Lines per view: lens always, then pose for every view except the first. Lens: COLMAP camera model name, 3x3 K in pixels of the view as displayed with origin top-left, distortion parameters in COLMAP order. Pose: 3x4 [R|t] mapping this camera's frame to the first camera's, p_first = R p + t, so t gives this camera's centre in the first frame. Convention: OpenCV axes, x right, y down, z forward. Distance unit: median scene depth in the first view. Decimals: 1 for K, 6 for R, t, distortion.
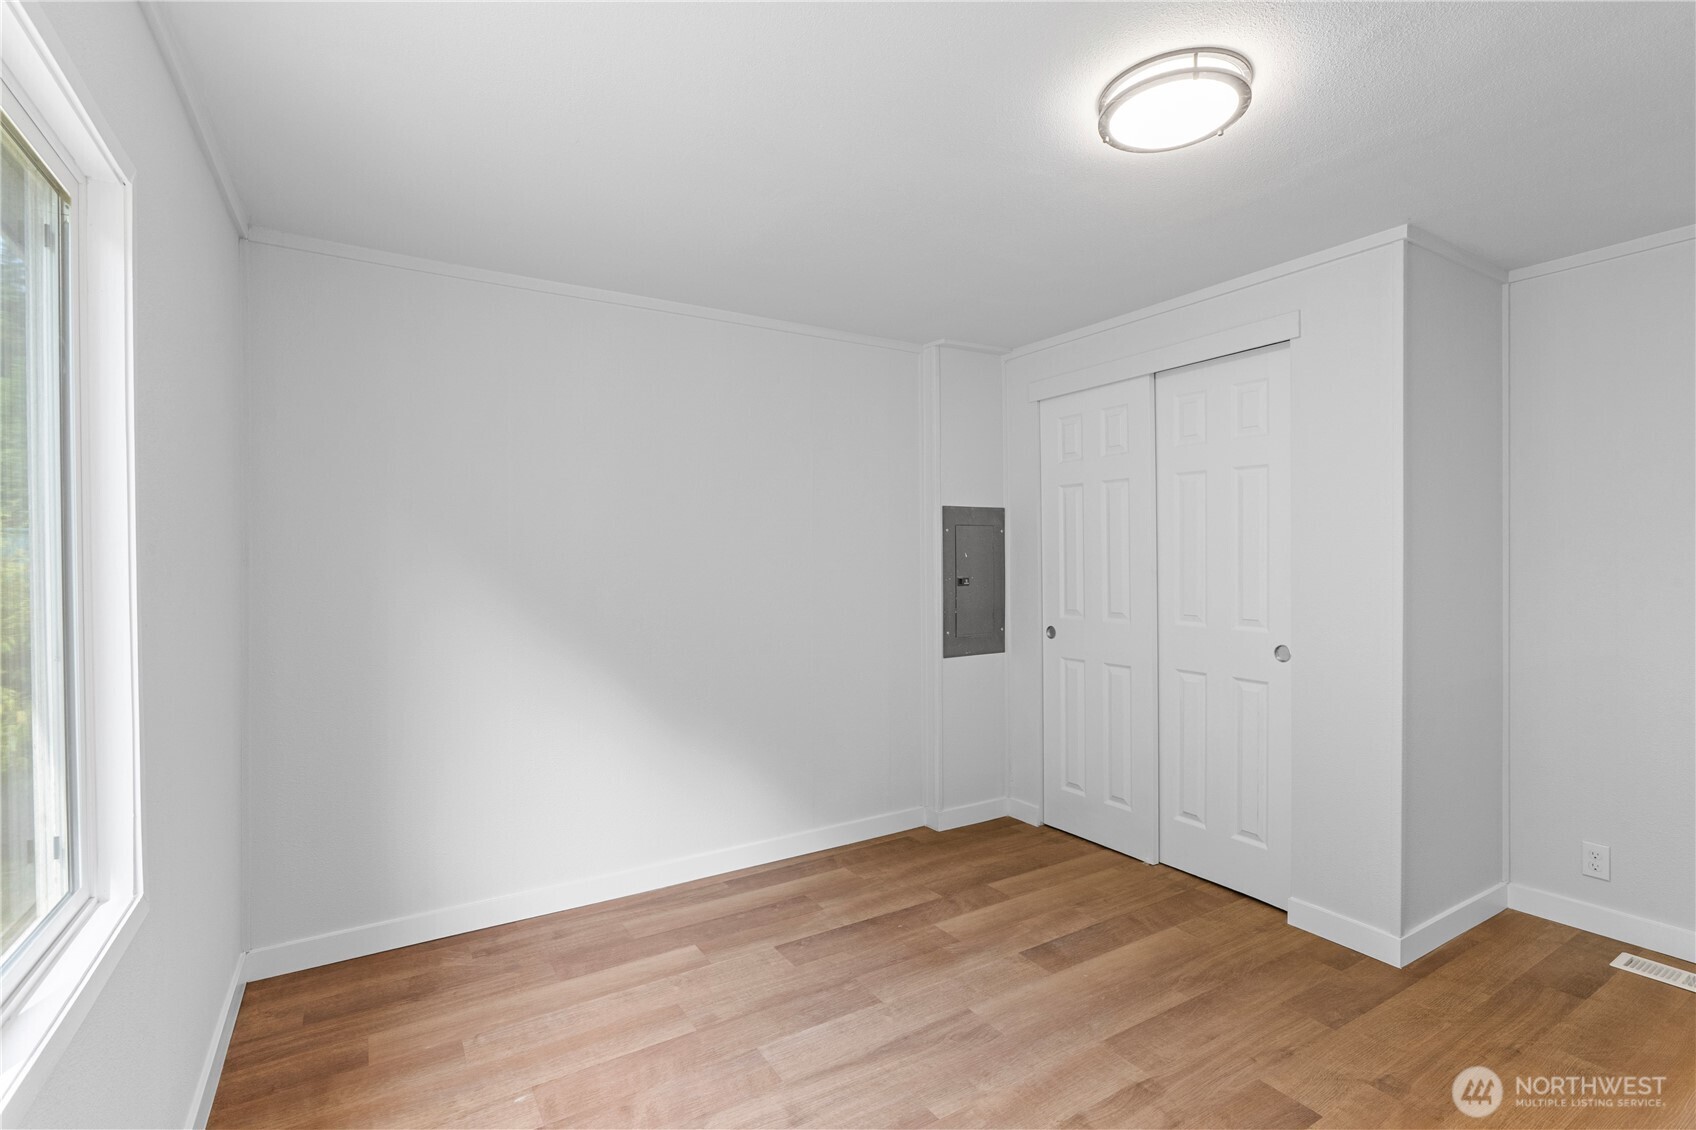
lens RADIAL K [[805.8, 0, 858.9], [0, 805.8, 567.9], [0, 0, 1]] dist [-0.009853, 0.000332]
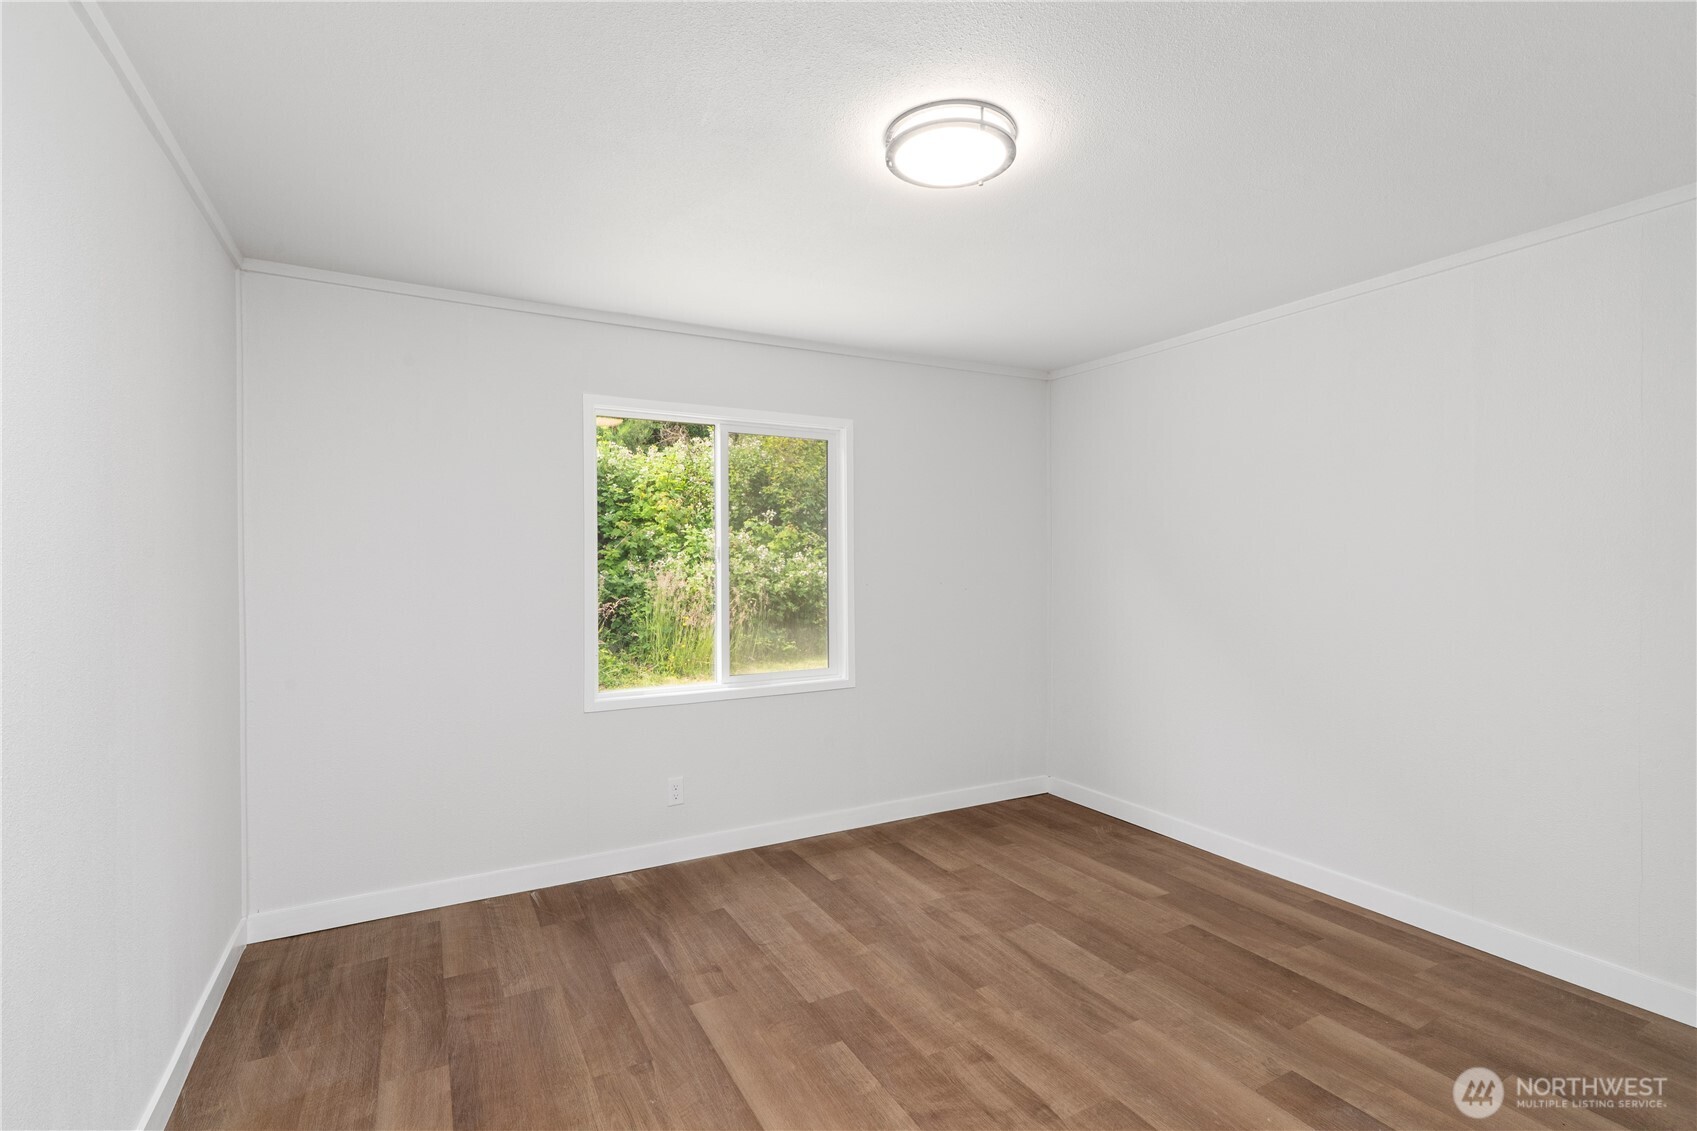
lens RADIAL K [[806.3, 0, 851.1], [0, 806.3, 569.5], [0, 0, 1]] dist [-0.009853, 0.000332]
pose [[-0.072639, 0.019802, -0.997162, 1.051601], [-0.009285, 0.999746, 0.020529, -0.025848], [0.997315, 0.010750, -0.072436, 0.649472]]
